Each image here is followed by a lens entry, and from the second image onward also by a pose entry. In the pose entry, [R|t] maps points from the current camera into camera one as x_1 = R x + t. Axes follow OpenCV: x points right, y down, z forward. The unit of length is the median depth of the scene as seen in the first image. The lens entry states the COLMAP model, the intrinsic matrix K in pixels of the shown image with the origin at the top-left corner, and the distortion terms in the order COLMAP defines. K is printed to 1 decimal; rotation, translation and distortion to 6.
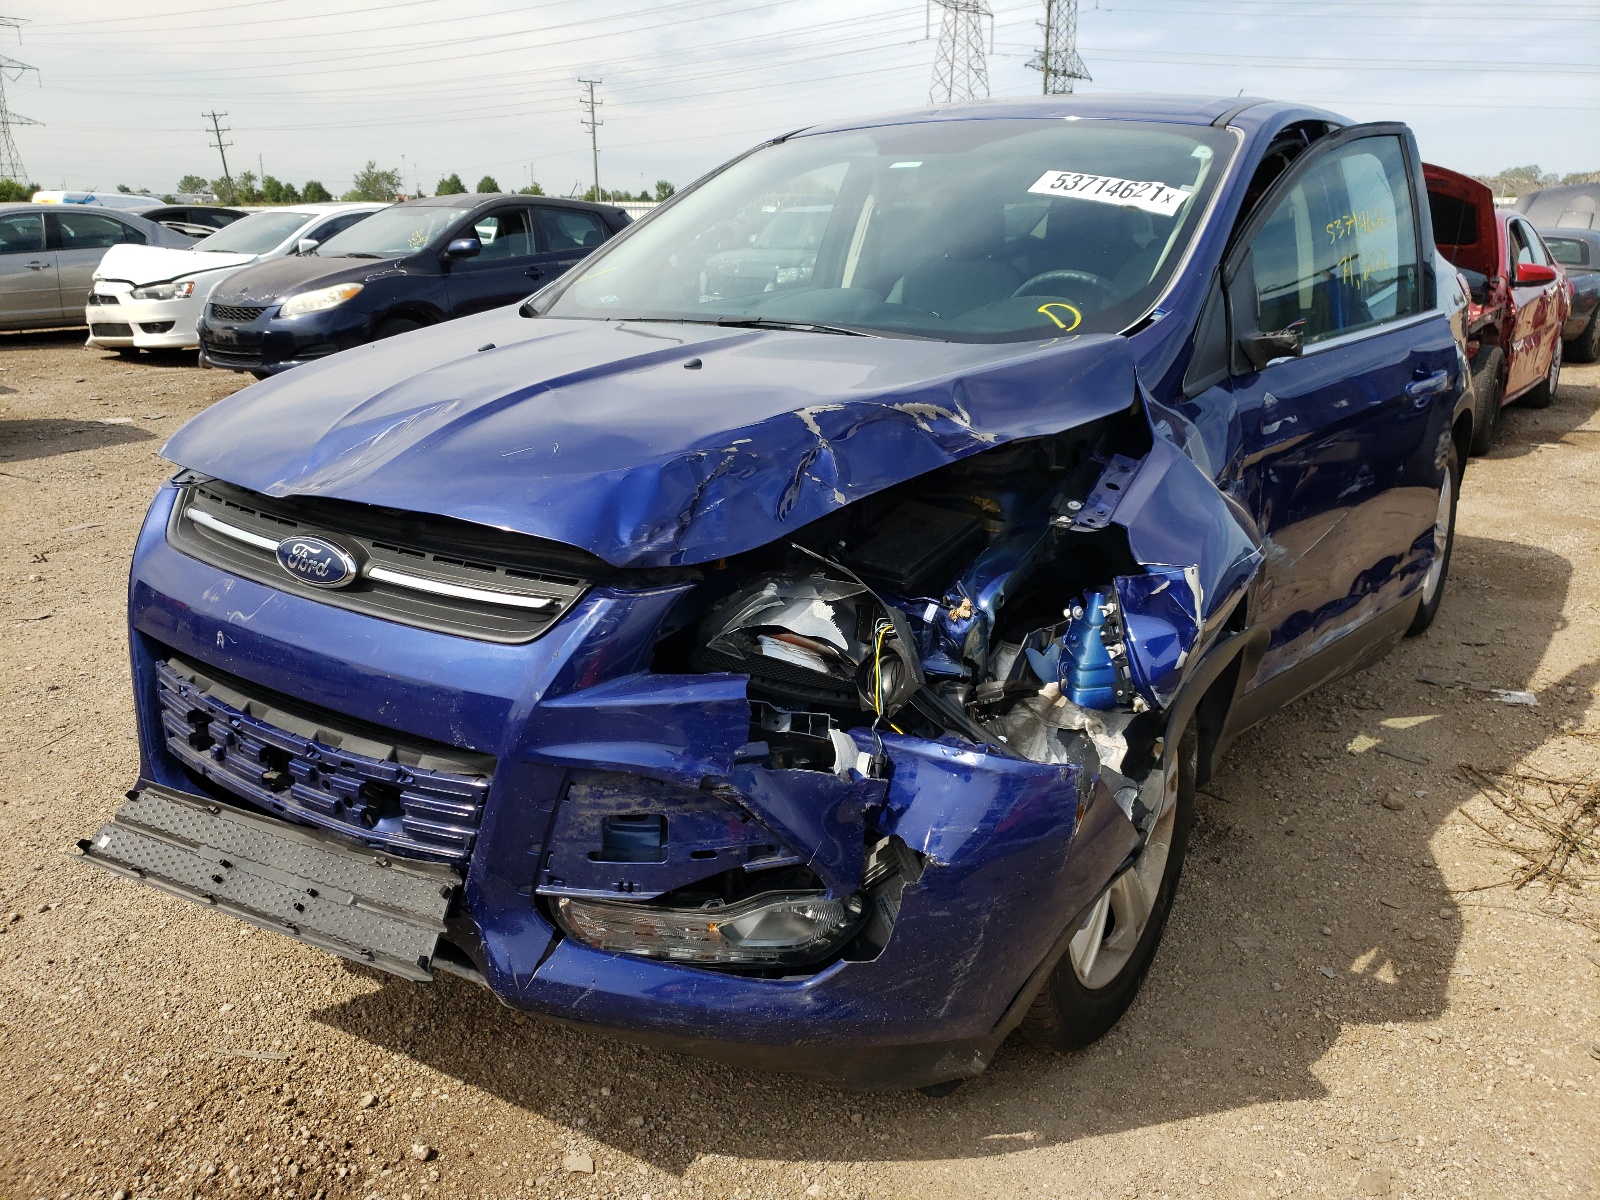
lens RADIAL K [[1210.6, 0, 797.7], [0, 1210.6, 592.7], [0, 0, 1]] dist [0.043326, -0.036265]
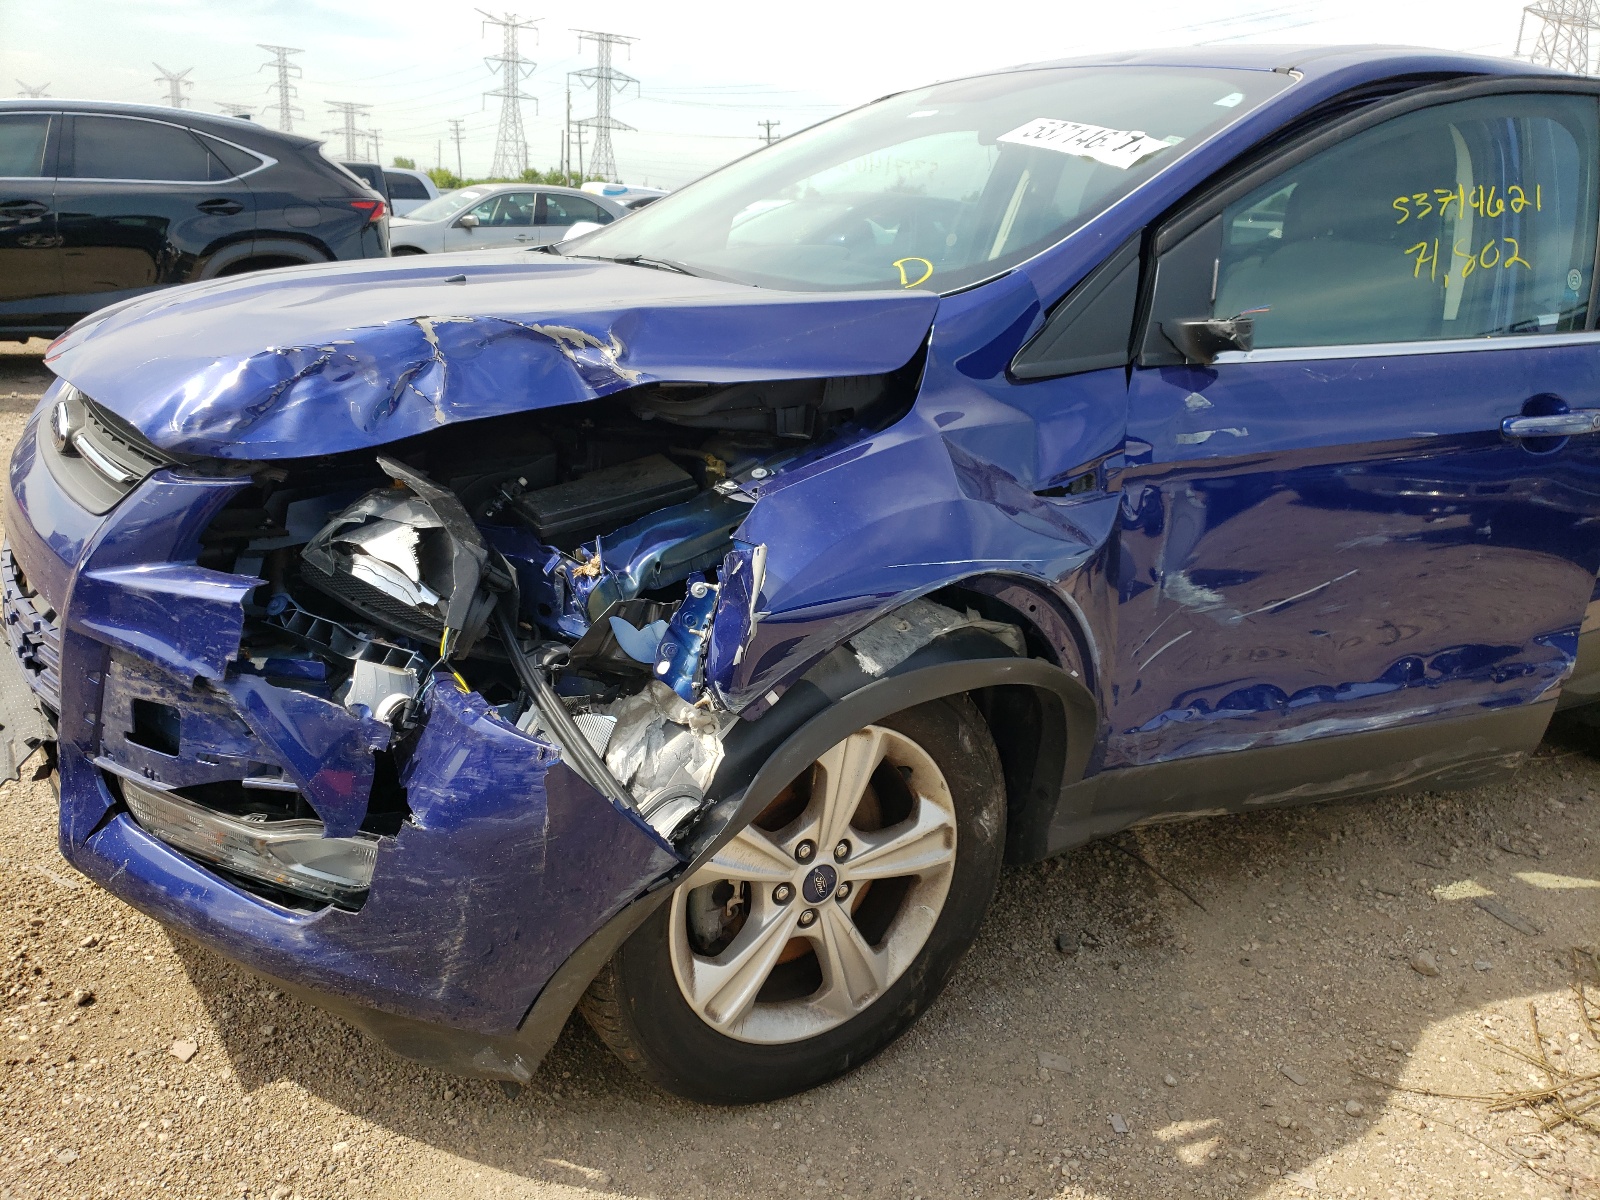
lens RADIAL K [[1210.6, 0, 800.7], [0, 1210.6, 606.1], [0, 0, 1]] dist [0.043326, -0.036265]
pose [[0.919408, 0.167797, -0.355715, 0.607777], [-0.169035, 0.985217, 0.027843, -0.008450], [0.355128, 0.034529, 0.934180, 0.230586]]
